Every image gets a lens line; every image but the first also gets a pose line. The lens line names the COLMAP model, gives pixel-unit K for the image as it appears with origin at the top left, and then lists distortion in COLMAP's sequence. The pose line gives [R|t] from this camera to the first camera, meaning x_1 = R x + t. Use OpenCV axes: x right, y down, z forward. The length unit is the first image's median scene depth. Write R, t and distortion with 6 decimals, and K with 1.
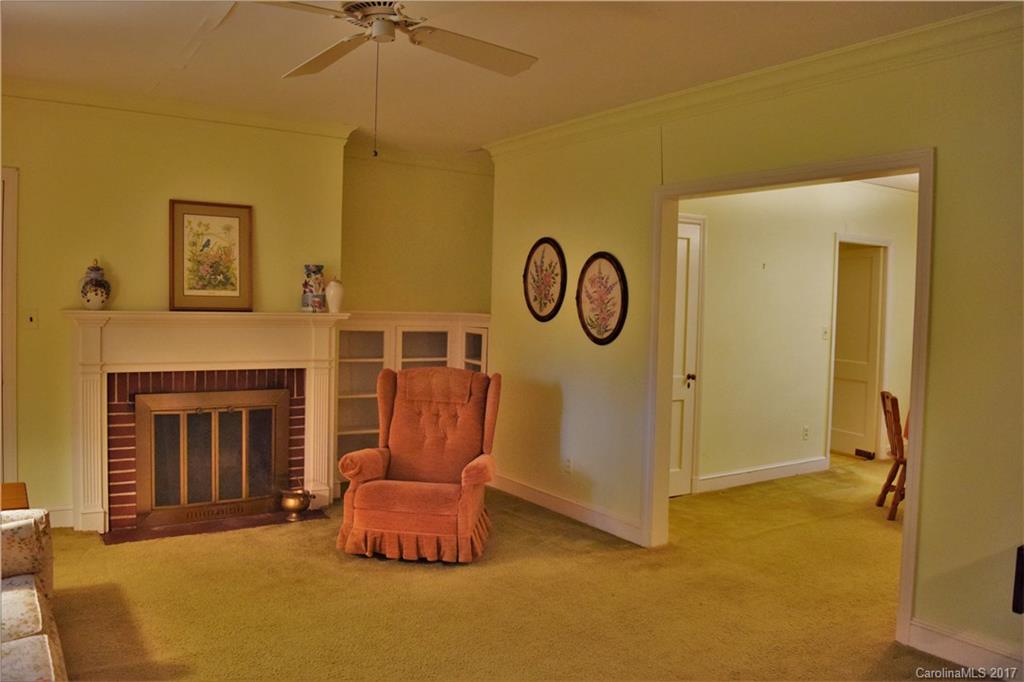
lens RADIAL K [[797.1, 0, 512.6], [0, 797.1, 340.2], [0, 0, 1]] dist [-0.093944, 0.017498]
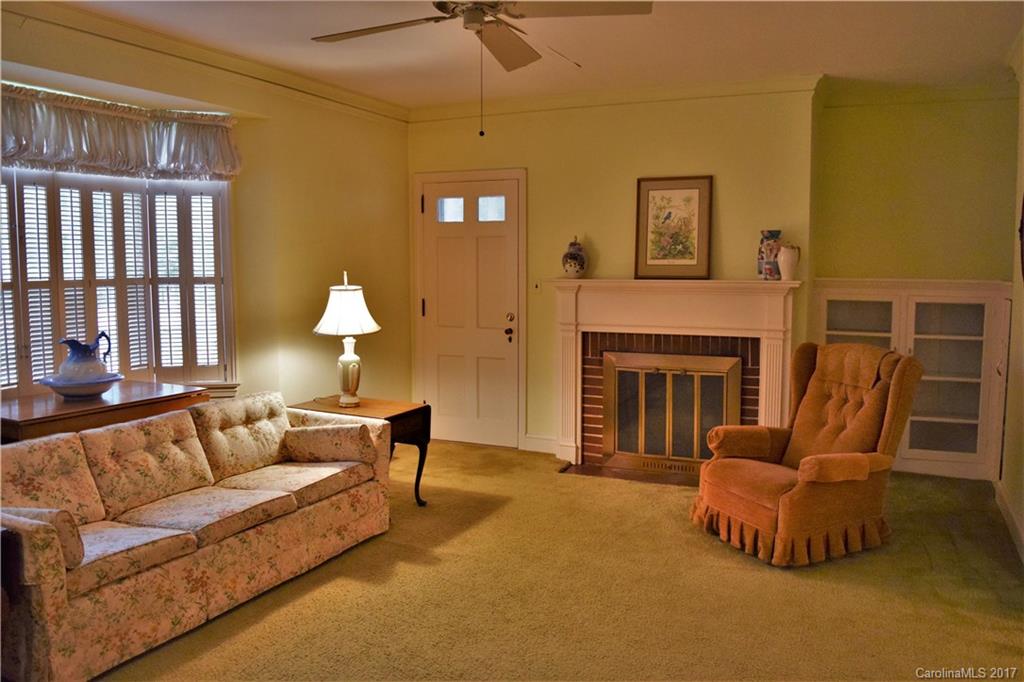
lens RADIAL K [[797.1, 0, 508.2], [0, 797.1, 341.1], [0, 0, 1]] dist [-0.093944, 0.017498]
pose [[0.521071, 0.057749, -0.851558, 0.427336], [-0.022761, 0.998294, 0.053772, -0.005816], [0.853210, -0.008637, 0.521496, 0.248642]]
